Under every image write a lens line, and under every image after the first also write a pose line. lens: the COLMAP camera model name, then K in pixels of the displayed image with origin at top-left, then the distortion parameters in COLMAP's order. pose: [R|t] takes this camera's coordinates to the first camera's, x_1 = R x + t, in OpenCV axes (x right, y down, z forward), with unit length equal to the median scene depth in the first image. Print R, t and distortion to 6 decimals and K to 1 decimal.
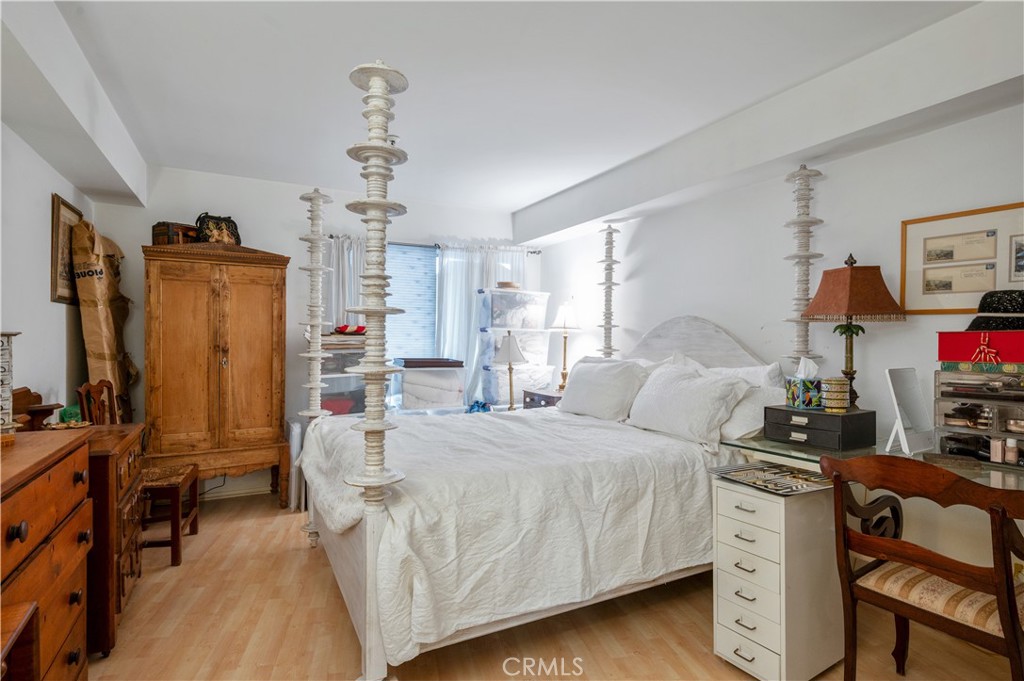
lens RADIAL K [[541.1, 0, 512.2], [0, 541.1, 343.1], [0, 0, 1]] dist [-0.004296, -0.001661]
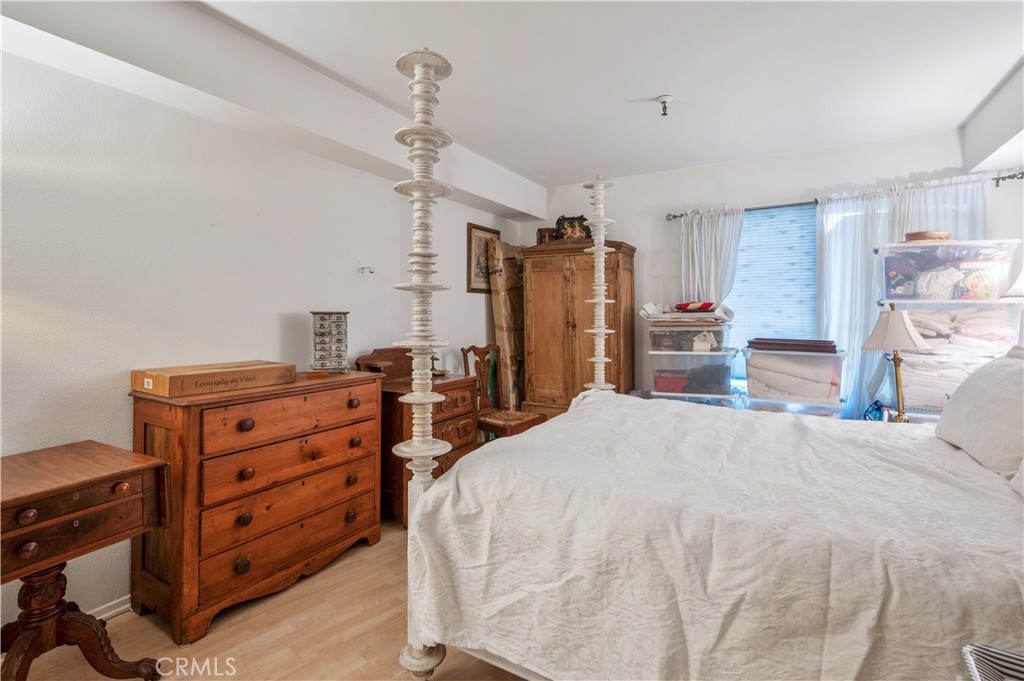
lens RADIAL K [[467.0, 0, 507.9], [0, 467.0, 313.4], [0, 0, 1]] dist [0.000484, -0.000680]
pose [[0.517873, -0.008375, -0.855417, 0.295954], [-0.006323, 0.999887, -0.013618, 0.000952], [0.855434, 0.012461, 0.517762, 0.334524]]
